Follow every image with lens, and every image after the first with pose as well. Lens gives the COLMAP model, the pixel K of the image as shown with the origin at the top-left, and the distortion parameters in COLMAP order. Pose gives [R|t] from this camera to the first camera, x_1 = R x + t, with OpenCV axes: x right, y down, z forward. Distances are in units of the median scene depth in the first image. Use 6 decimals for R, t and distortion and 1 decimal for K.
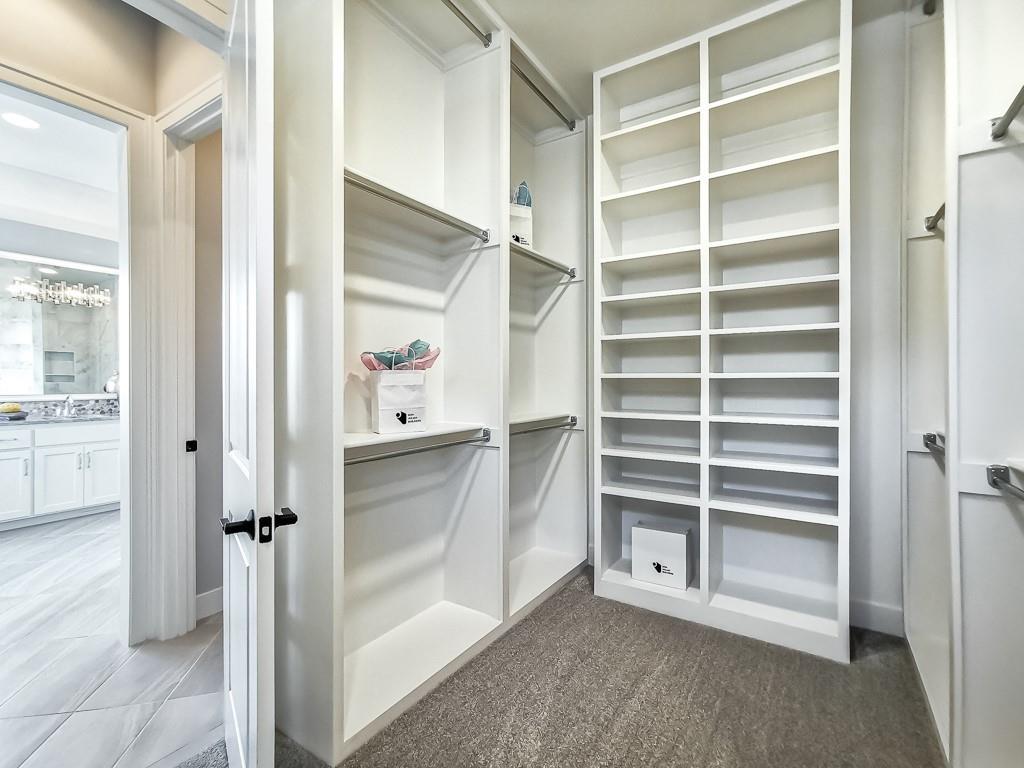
lens RADIAL K [[477.2, 0, 516.8], [0, 477.2, 383.1], [0, 0, 1]] dist [-0.009655, 0.009476]
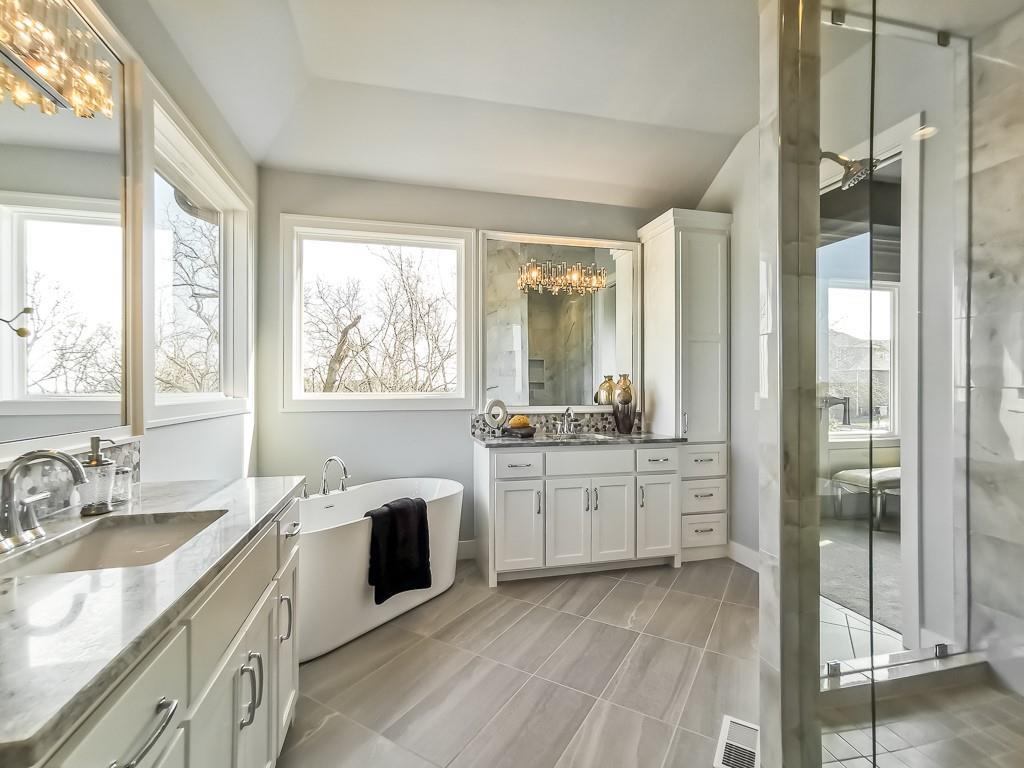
lens RADIAL K [[477.2, 0, 512.9], [0, 477.2, 384.7], [0, 0, 1]] dist [-0.009655, 0.009476]
pose [[0.732180, -0.002376, -0.681107, -0.470867], [-0.005325, 0.999943, -0.009212, -0.004291], [0.681090, 0.010371, 0.732126, 0.360278]]
